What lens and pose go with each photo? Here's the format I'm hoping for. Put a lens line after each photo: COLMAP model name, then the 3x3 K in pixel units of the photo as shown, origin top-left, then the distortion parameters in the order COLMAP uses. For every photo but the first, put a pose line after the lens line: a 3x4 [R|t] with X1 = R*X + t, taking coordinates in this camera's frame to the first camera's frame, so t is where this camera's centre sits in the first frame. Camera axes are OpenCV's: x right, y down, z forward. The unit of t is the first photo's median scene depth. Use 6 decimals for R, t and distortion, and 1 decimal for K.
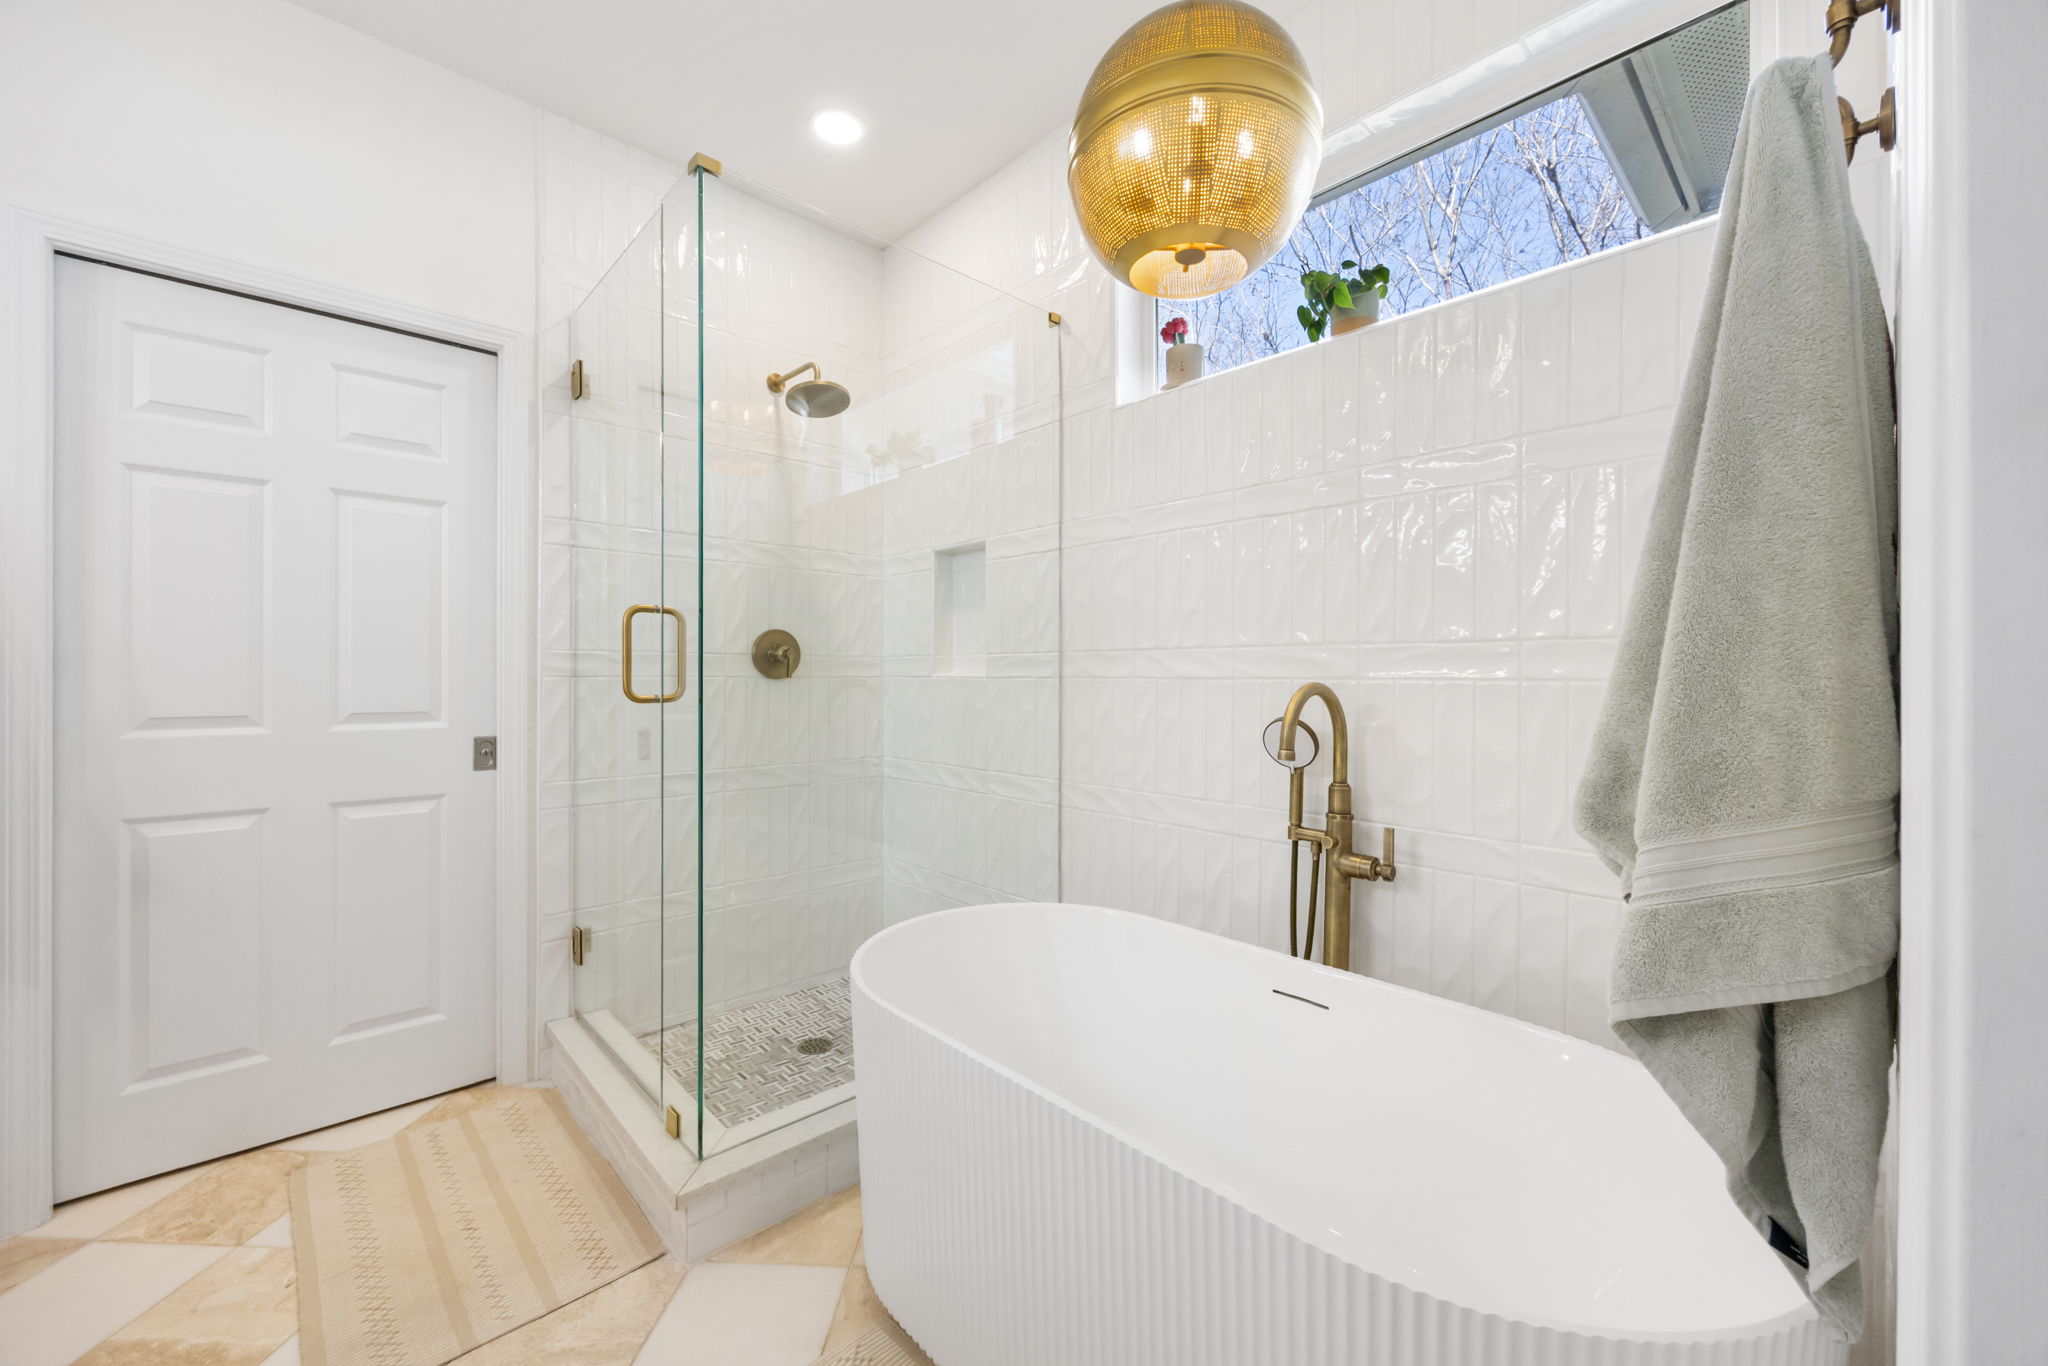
lens RADIAL K [[804.8, 0, 1026.4], [0, 804.8, 677.3], [0, 0, 1]] dist [0.003539, 0.000077]
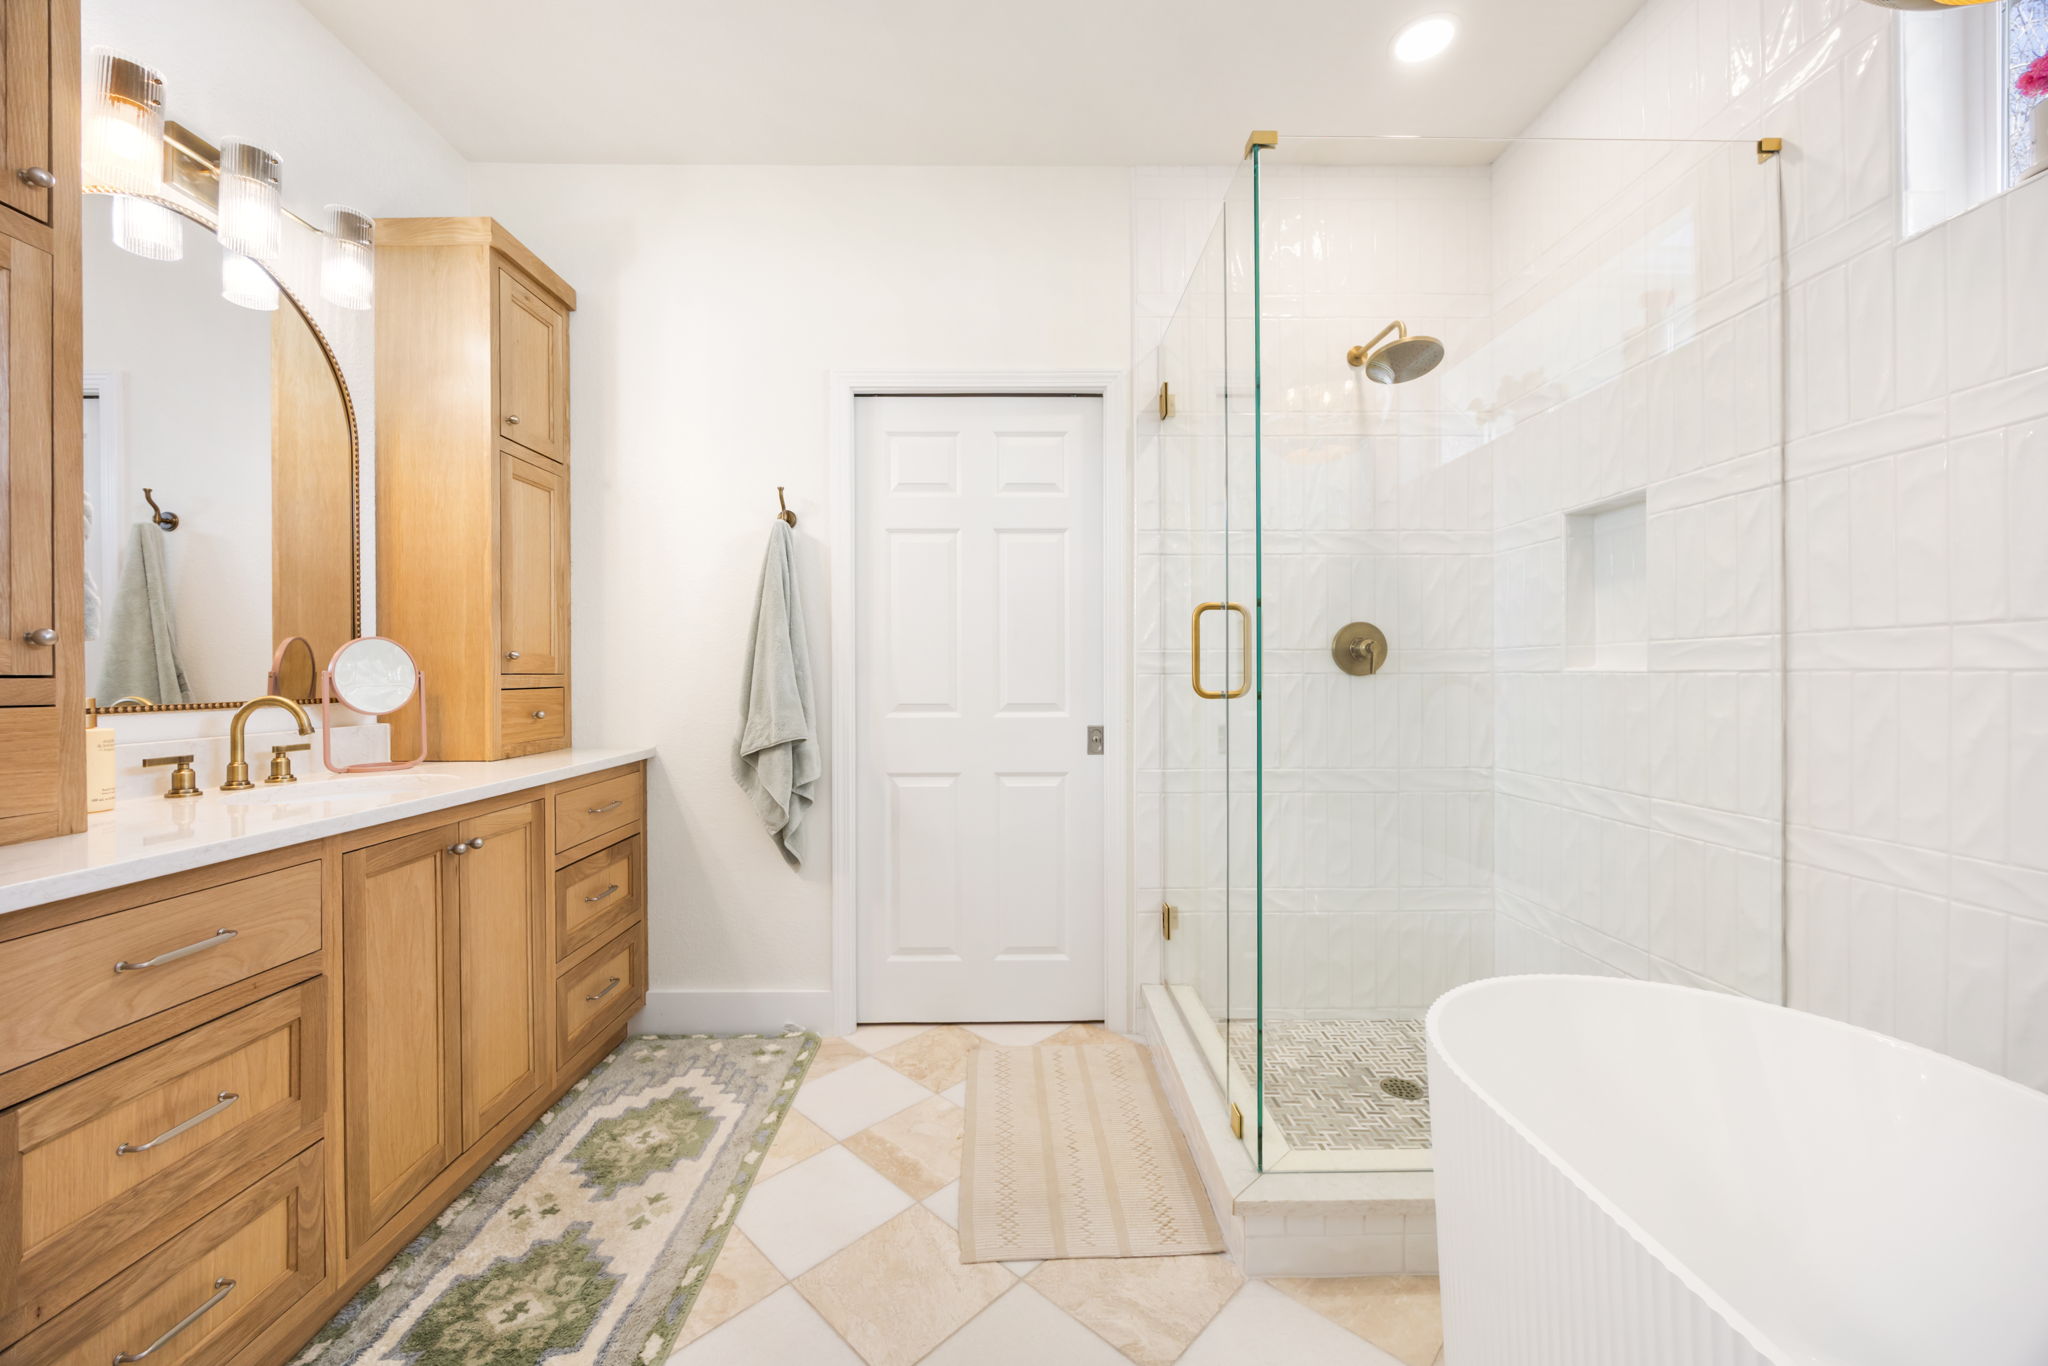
lens RADIAL K [[794.4, 0, 1012.6], [0, 794.4, 676.9], [0, 0, 1]] dist [0.000068, -0.000571]
pose [[0.737207, -0.003527, -0.675658, 0.016814], [0.004141, 0.999991, -0.000703, 0.003540], [0.675655, -0.002280, 0.737215, 0.075338]]
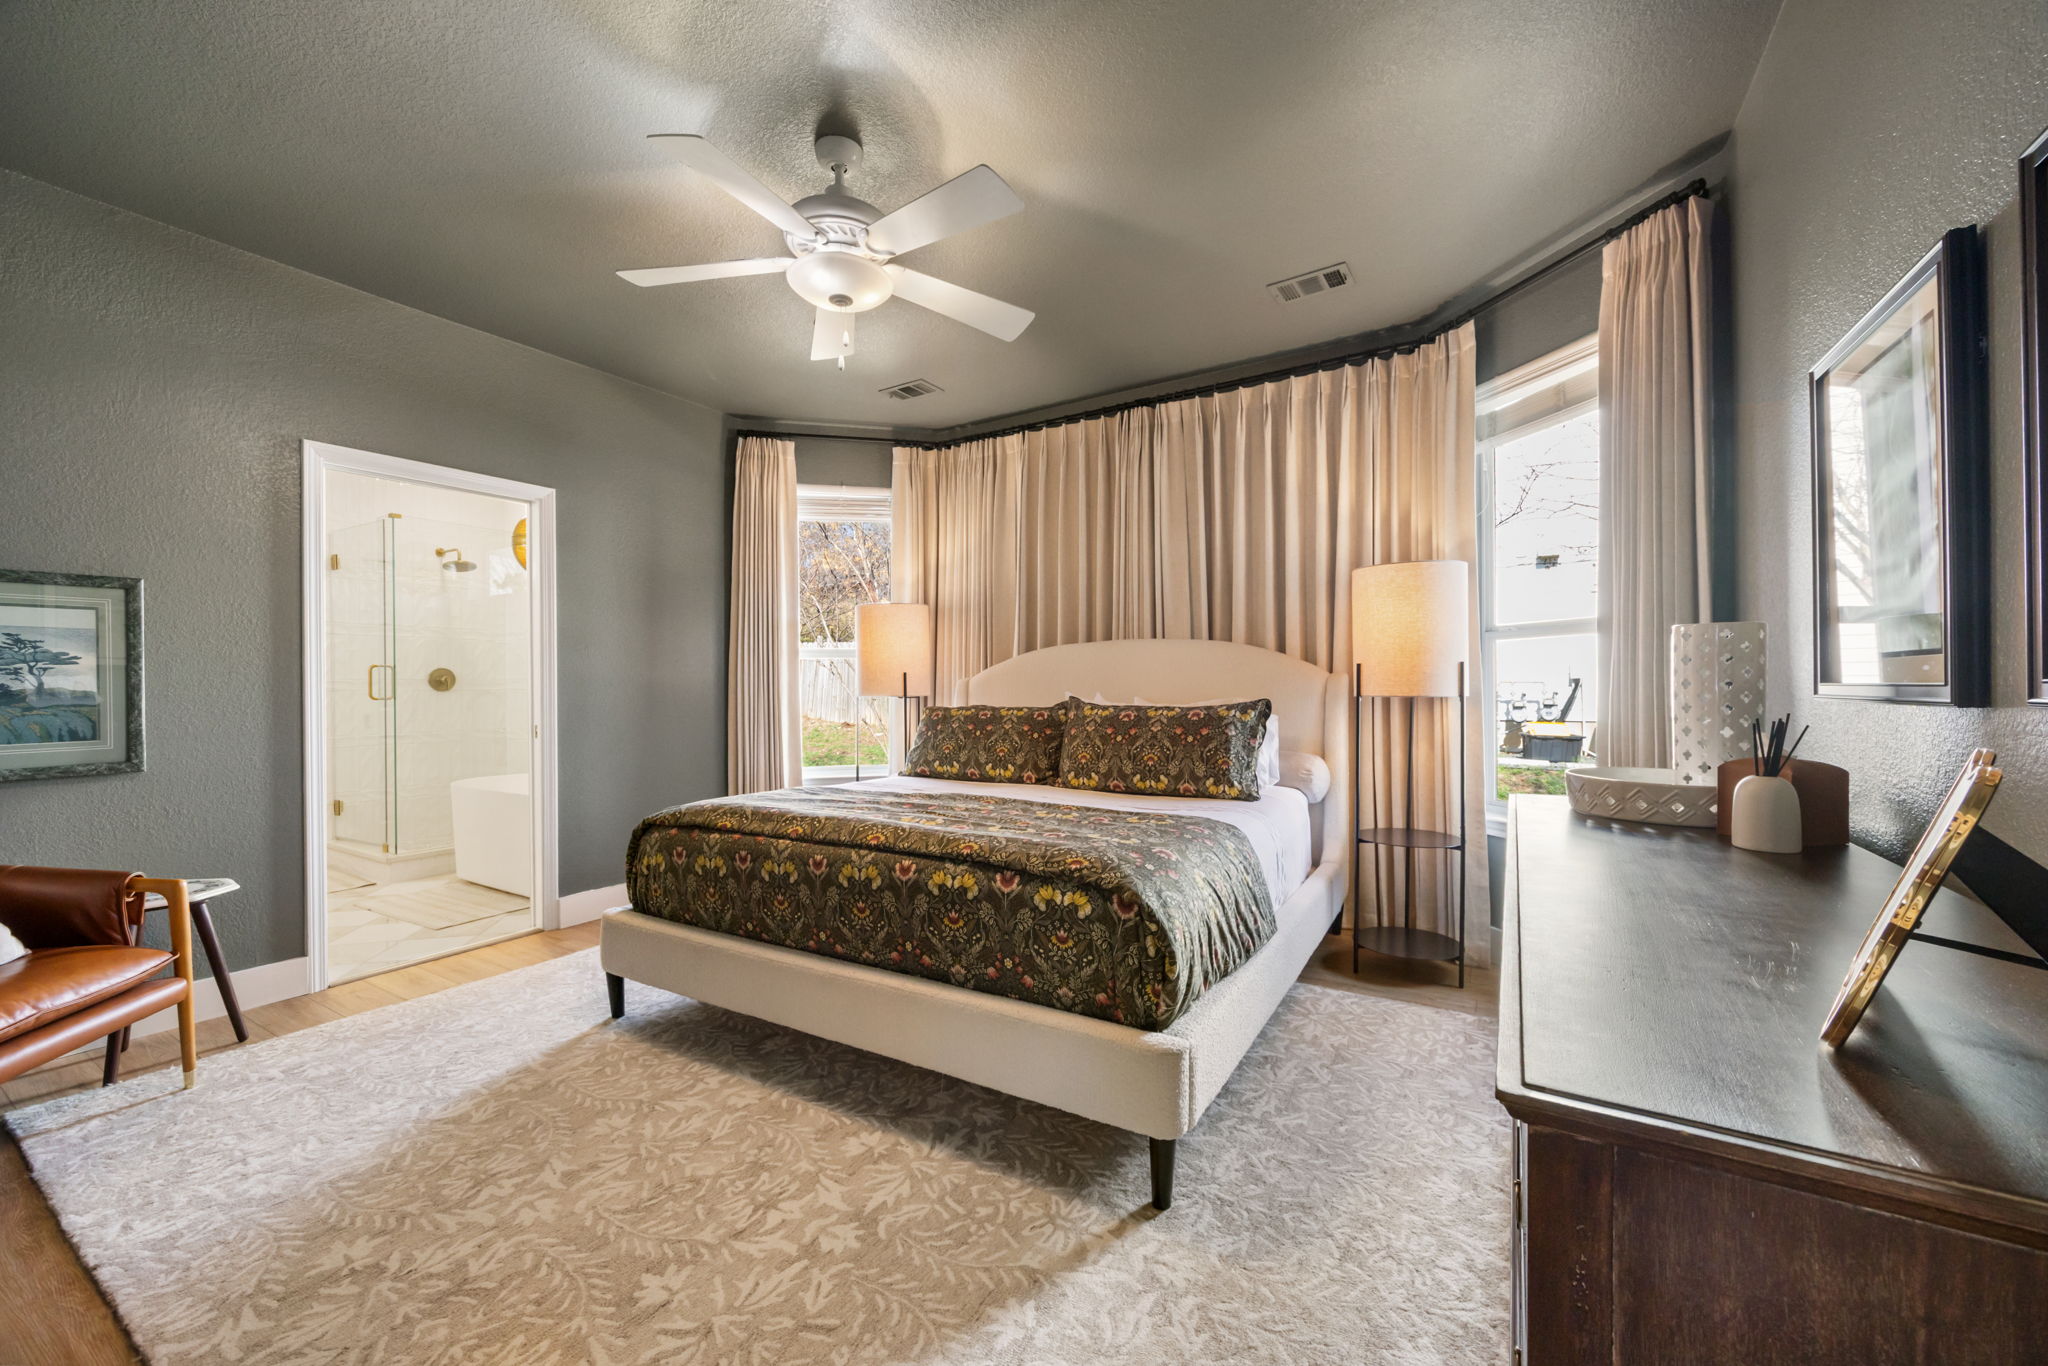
lens RADIAL K [[794.4, 0, 1027.5], [0, 794.4, 681.6], [0, 0, 1]] dist [0.000068, -0.000571]
pose [[0.960687, -0.002840, 0.277620, 0.761060], [0.004774, 0.999969, -0.006293, -0.004874], [-0.277594, 0.007371, 0.960670, -1.848916]]
